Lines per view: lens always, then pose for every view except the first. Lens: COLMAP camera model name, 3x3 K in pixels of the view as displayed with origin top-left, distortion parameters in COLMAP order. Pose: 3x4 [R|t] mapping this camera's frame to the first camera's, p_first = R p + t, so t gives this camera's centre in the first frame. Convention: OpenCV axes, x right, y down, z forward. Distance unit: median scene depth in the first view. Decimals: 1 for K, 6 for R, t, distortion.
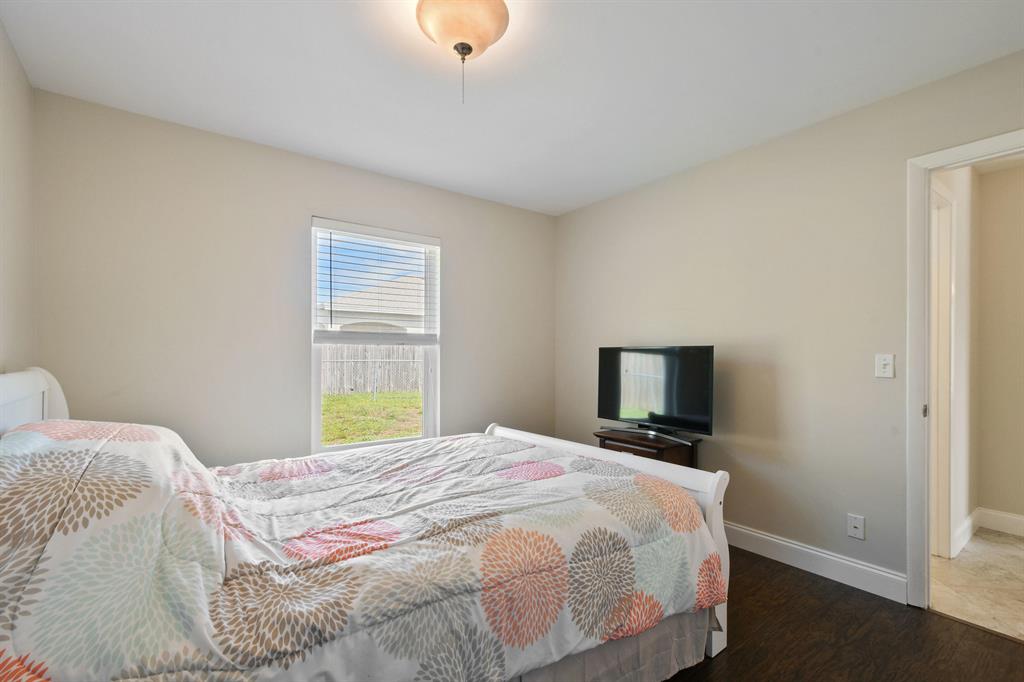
lens RADIAL K [[463.9, 0, 507.2], [0, 463.9, 346.7], [0, 0, 1]] dist [0.008816, -0.001520]
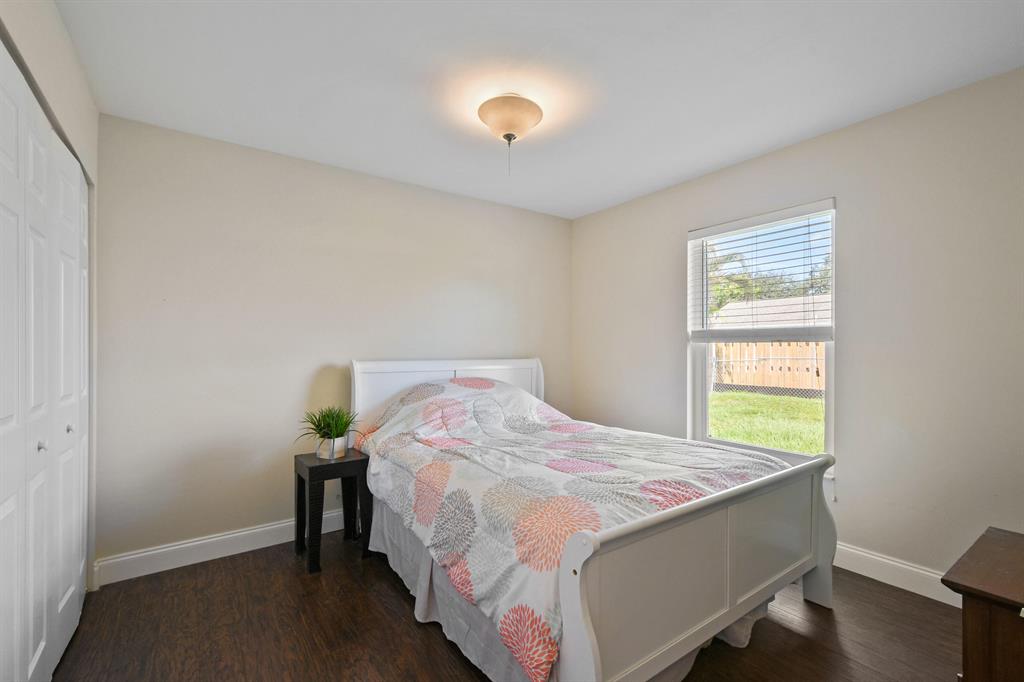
lens RADIAL K [[463.9, 0, 507.2], [0, 463.9, 346.7], [0, 0, 1]] dist [0.008816, -0.001520]
pose [[-0.042100, -0.003590, -0.999107, 1.149093], [0.013050, 0.999906, -0.004143, 0.003672], [0.999028, -0.013212, -0.042049, 0.928709]]
